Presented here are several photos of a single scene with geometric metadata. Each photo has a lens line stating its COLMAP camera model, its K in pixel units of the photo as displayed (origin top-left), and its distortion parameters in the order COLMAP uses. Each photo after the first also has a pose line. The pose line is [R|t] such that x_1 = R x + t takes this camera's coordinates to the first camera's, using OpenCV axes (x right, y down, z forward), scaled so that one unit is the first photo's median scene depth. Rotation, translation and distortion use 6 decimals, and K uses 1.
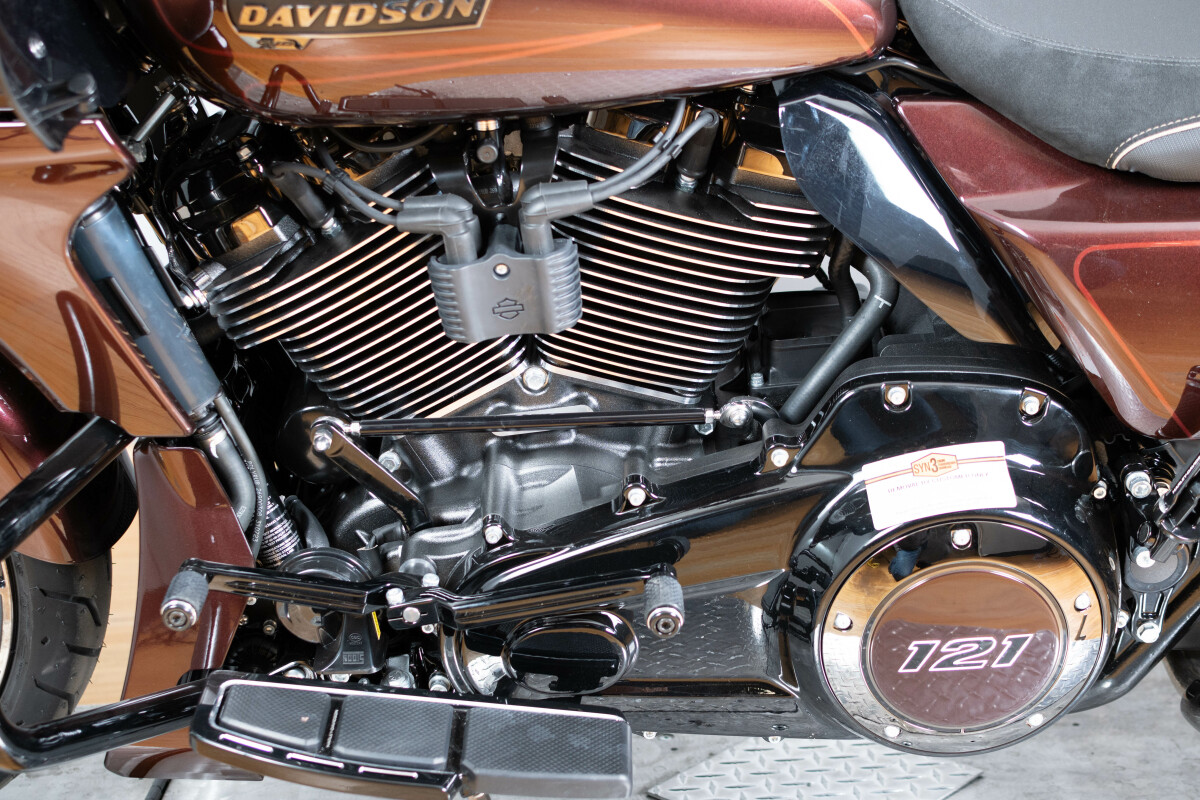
lens RADIAL K [[1822.4, 0, 600.0], [0, 1822.4, 400.0], [0, 0, 1]] dist [0.004679, 0.028772]
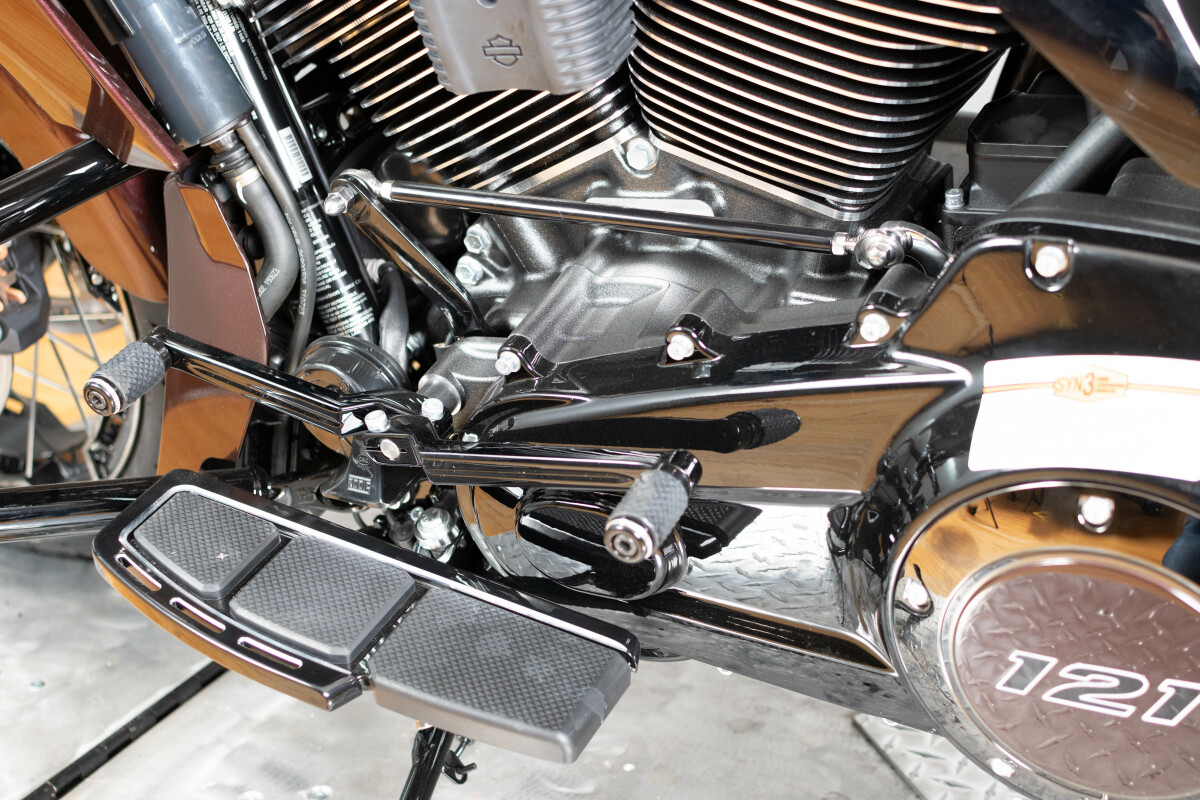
lens RADIAL K [[1822.4, 0, 600.0], [0, 1822.4, 400.0], [0, 0, 1]] dist [0.004679, 0.028772]
pose [[0.886823, 0.187133, -0.422523, 0.282128], [-0.119262, 0.976045, 0.181970, -0.047914], [0.446454, -0.110984, 0.887897, 0.366969]]
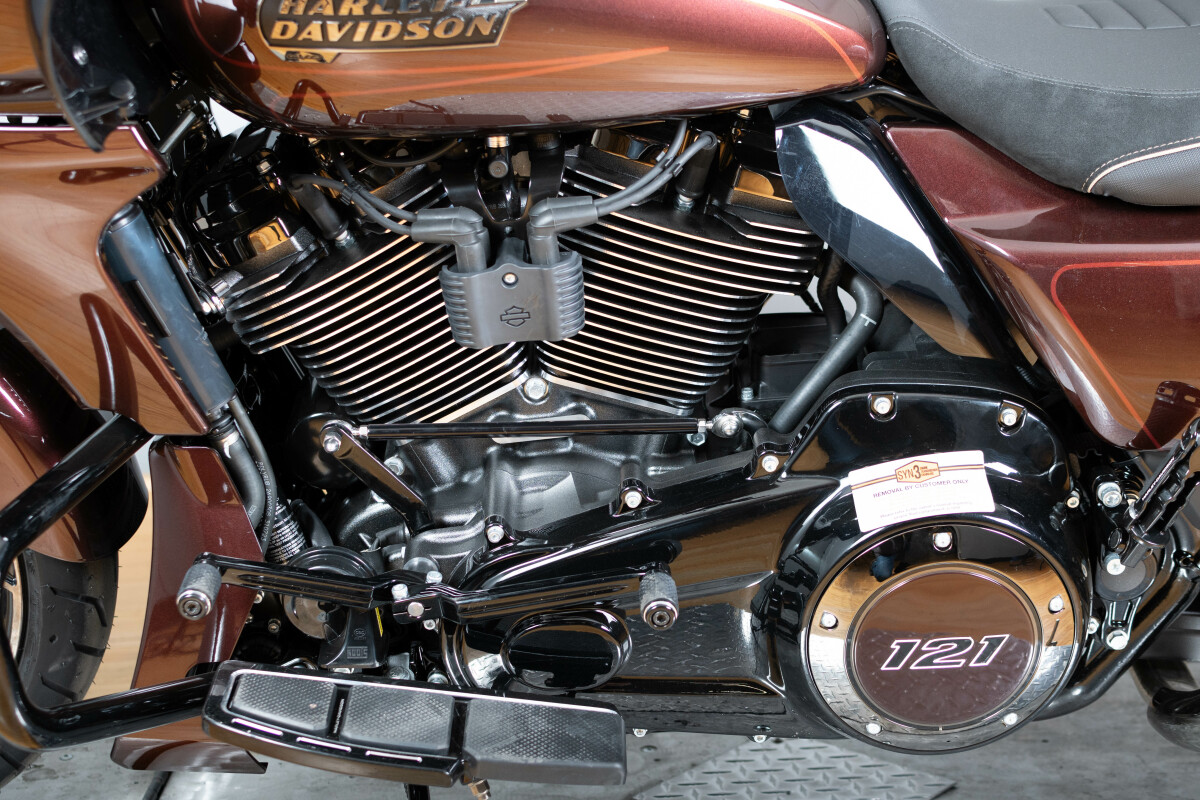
lens RADIAL K [[1822.4, 0, 600.0], [0, 1822.4, 400.0], [0, 0, 1]] dist [0.004679, 0.028772]
pose [[0.999664, 0.016679, 0.019848, -0.020322], [-0.015979, 0.999263, -0.034906, 0.032275], [-0.020416, 0.034577, 0.999193, -0.047394]]
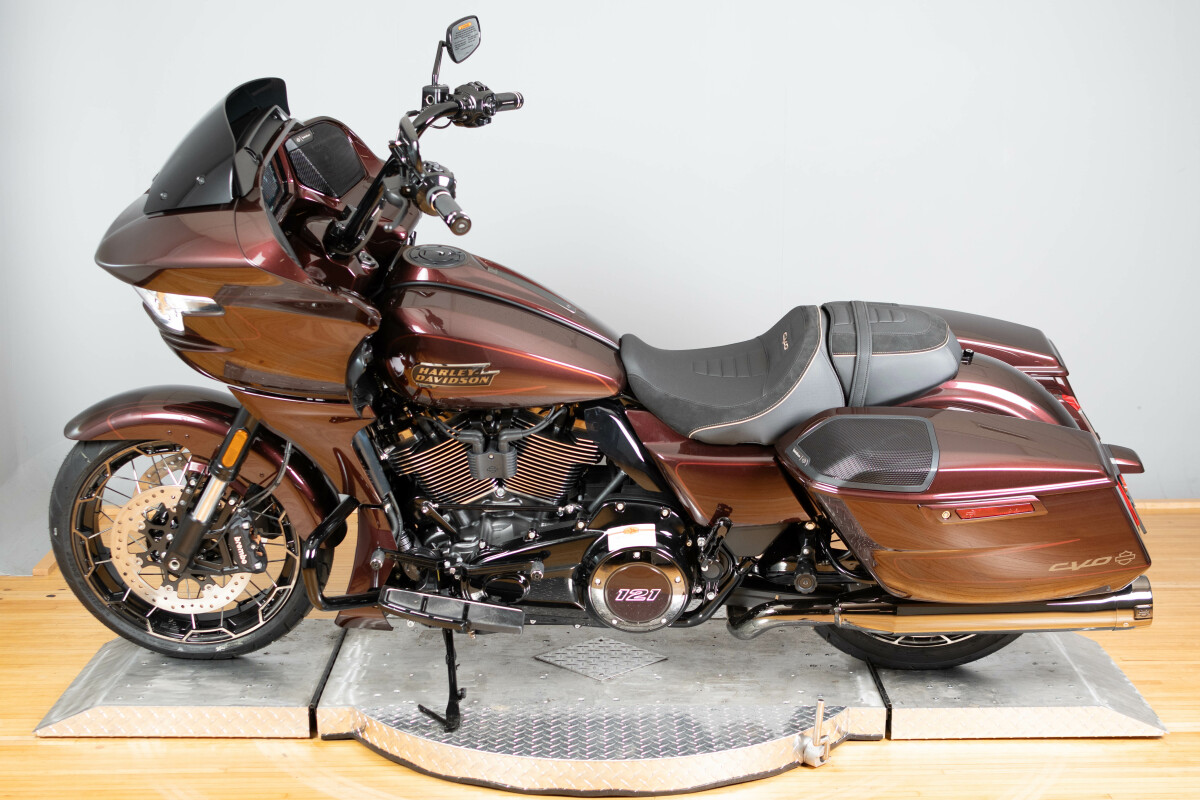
lens RADIAL K [[1902.1, 0, 600.0], [0, 1902.1, 400.0], [0, 0, 1]] dist [-0.018785, -0.023869]
pose [[0.997890, 0.064847, 0.003269, 0.103343], [-0.064634, 0.996893, -0.045030, -0.032680], [-0.006179, 0.044724, 0.998980, -2.029319]]
